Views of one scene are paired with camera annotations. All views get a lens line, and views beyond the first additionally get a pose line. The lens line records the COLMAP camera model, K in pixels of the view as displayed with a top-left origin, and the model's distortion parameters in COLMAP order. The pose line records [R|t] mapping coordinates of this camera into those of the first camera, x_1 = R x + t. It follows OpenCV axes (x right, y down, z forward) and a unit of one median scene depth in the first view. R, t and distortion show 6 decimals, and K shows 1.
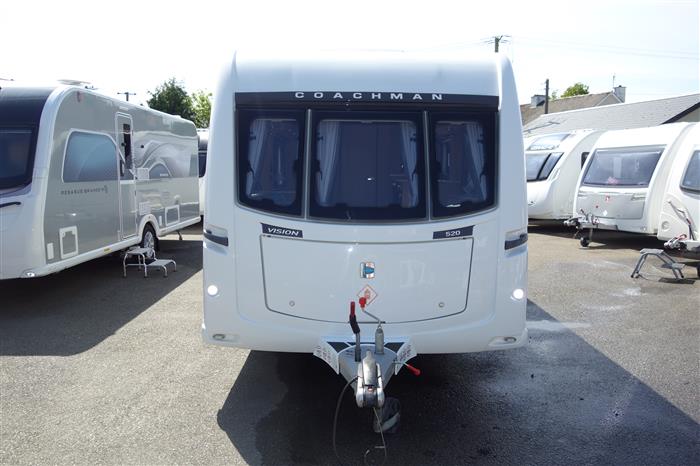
lens RADIAL K [[558.0, 0, 351.5], [0, 558.0, 241.2], [0, 0, 1]] dist [-0.003907, -0.008542]
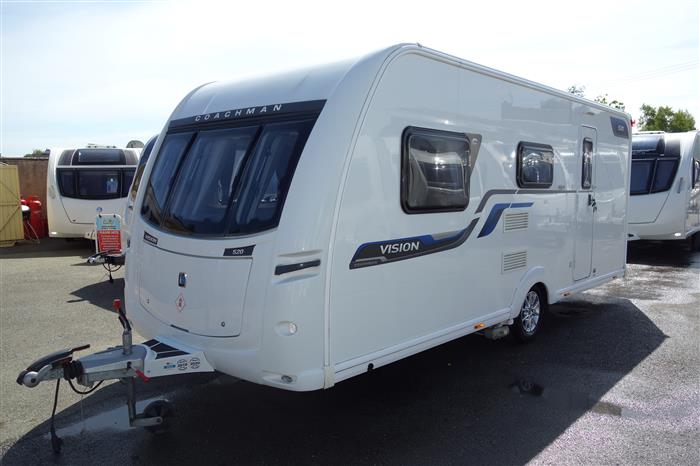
lens RADIAL K [[581.3, 0, 350.0], [0, 581.3, 233.0], [0, 0, 1]] dist [-0.002694, -0.003142]
pose [[0.684853, 0.054219, -0.726661, 1.027448], [-0.074240, 0.997231, 0.004438, -0.064220], [0.724890, 0.050908, 0.686981, 0.450791]]
